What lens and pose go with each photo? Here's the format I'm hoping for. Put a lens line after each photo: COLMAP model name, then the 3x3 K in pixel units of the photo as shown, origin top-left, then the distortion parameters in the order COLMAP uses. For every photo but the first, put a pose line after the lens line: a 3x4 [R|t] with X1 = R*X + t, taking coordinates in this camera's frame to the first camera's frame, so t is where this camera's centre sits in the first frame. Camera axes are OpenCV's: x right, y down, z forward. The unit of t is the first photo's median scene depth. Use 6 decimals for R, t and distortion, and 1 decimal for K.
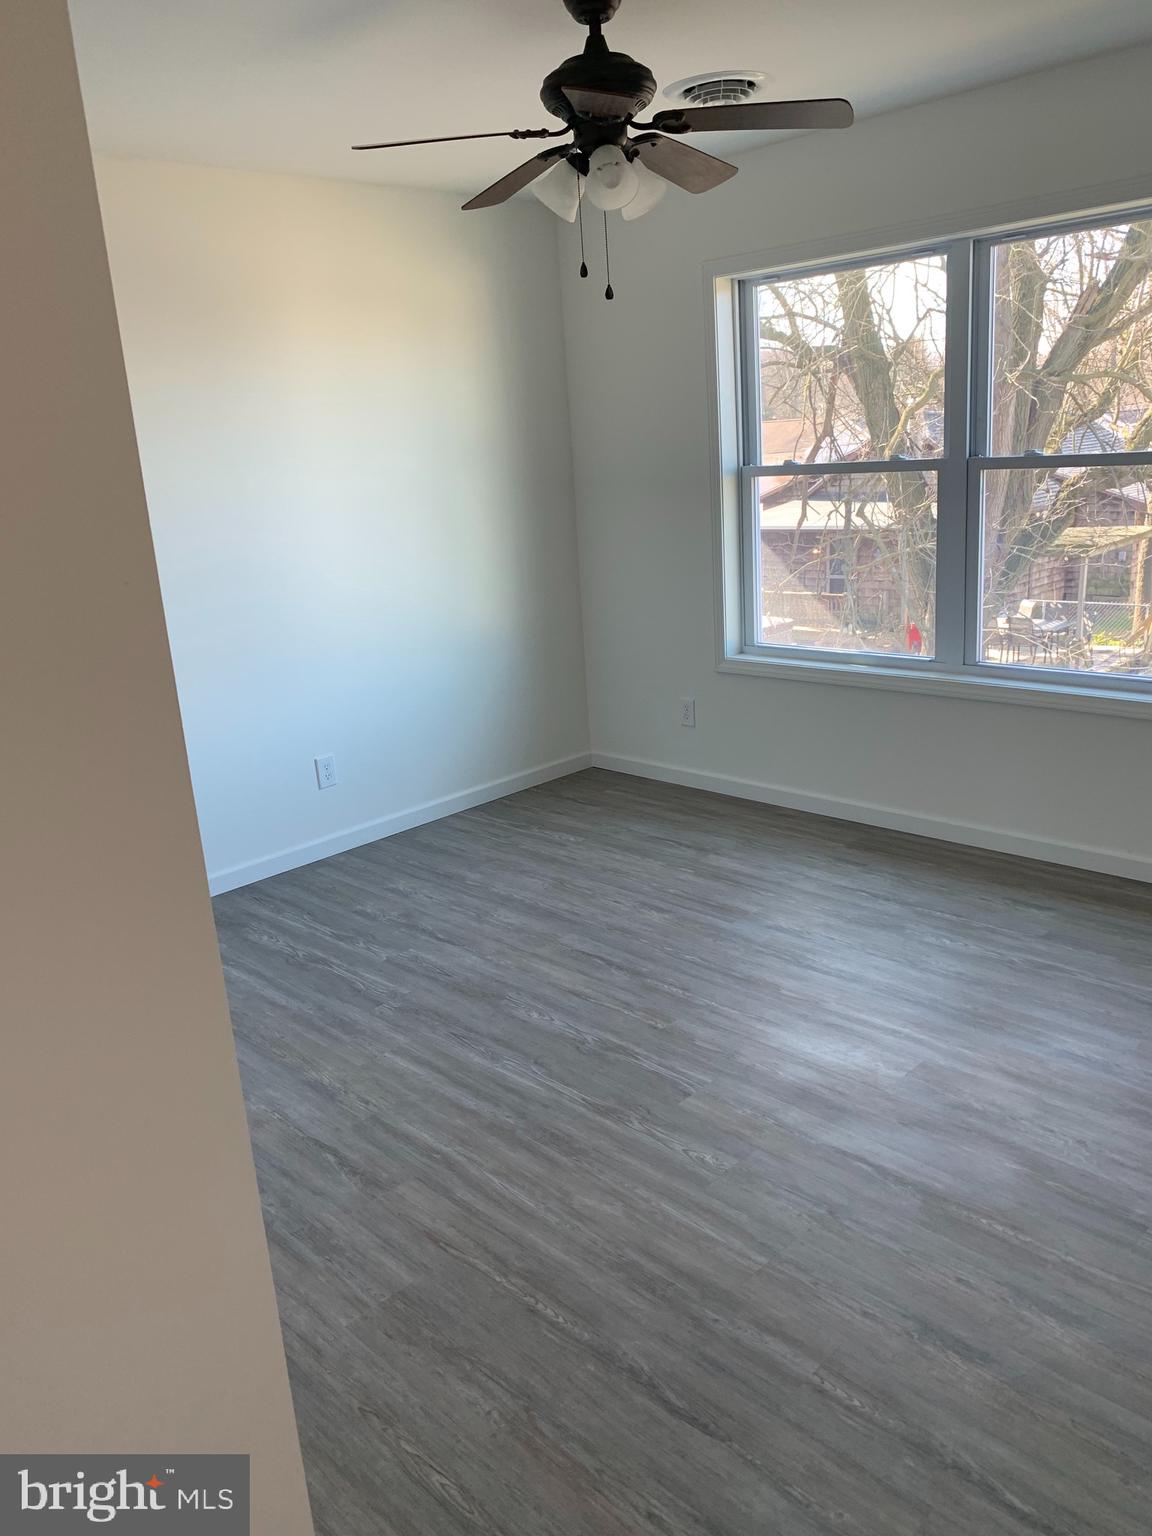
lens RADIAL K [[1184.2, 0, 576.0], [0, 1184.2, 768.0], [0, 0, 1]] dist [0.013391, -0.000898]
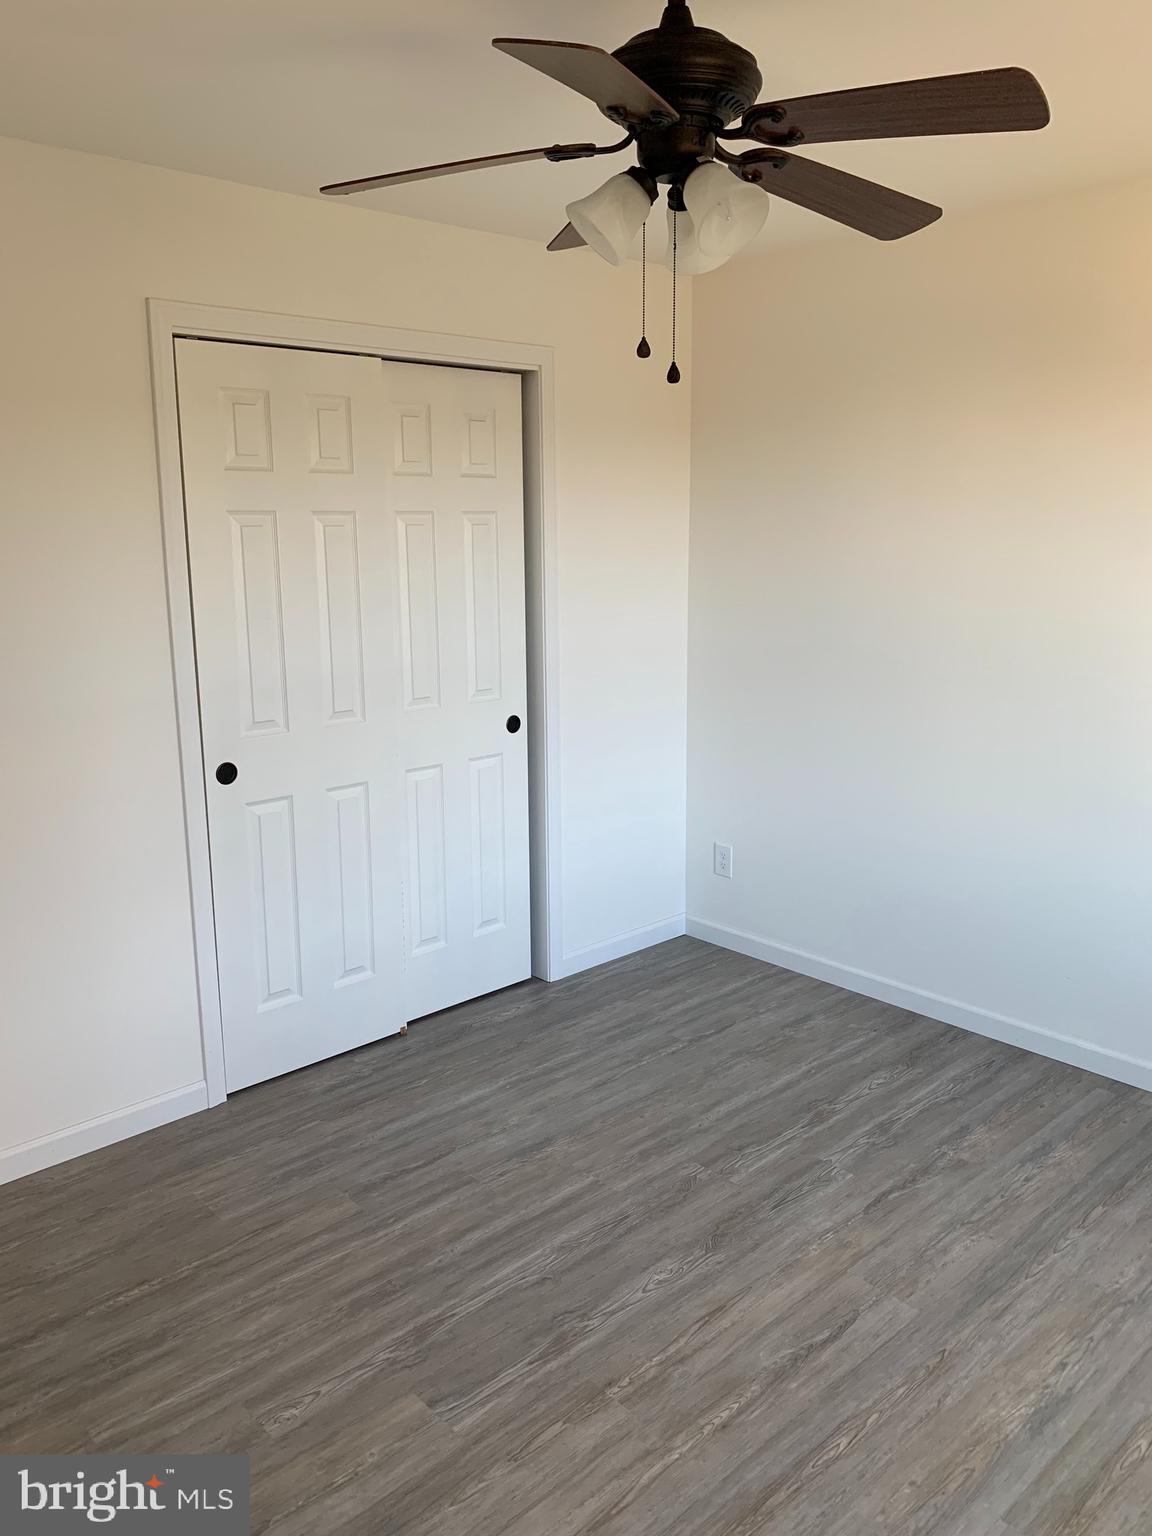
lens RADIAL K [[1184.2, 0, 576.0], [0, 1184.2, 768.0], [0, 0, 1]] dist [0.013391, -0.000898]
pose [[-0.036874, 0.281881, -0.958741, 0.617488], [-0.262476, 0.922977, 0.281461, -0.305512], [0.964234, 0.262025, 0.039953, 0.809557]]
